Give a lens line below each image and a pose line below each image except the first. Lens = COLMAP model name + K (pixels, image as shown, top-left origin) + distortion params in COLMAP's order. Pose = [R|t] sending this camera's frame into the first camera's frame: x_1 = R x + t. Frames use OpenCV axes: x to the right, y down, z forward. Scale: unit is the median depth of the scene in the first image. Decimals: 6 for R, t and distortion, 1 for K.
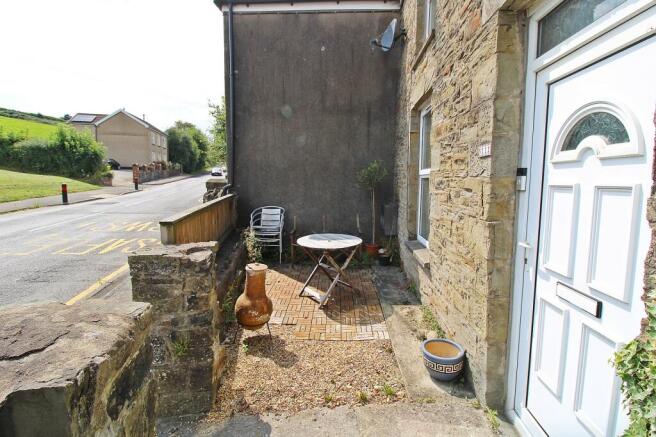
lens RADIAL K [[323.9, 0, 329.0], [0, 323.9, 210.0], [0, 0, 1]] dist [-0.001640, -0.012255]
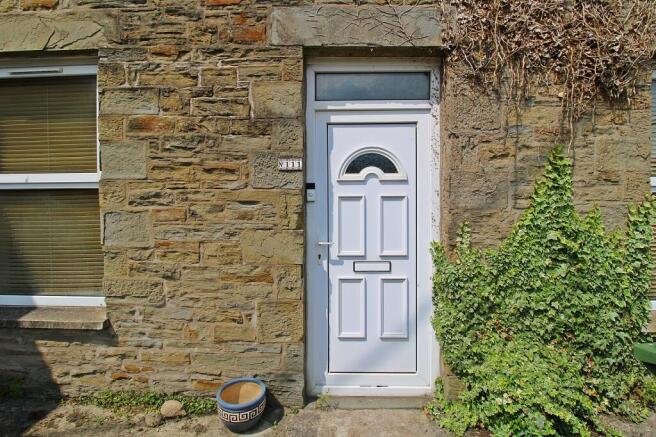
lens RADIAL K [[323.9, 0, 329.0], [0, 323.9, 210.0], [0, 0, 1]] dist [-0.001640, -0.012255]
pose [[-0.075072, -0.017623, 0.997022, -0.761289], [0.092661, 0.995395, 0.024571, -0.060209], [-0.992864, 0.094229, -0.073093, 1.213745]]
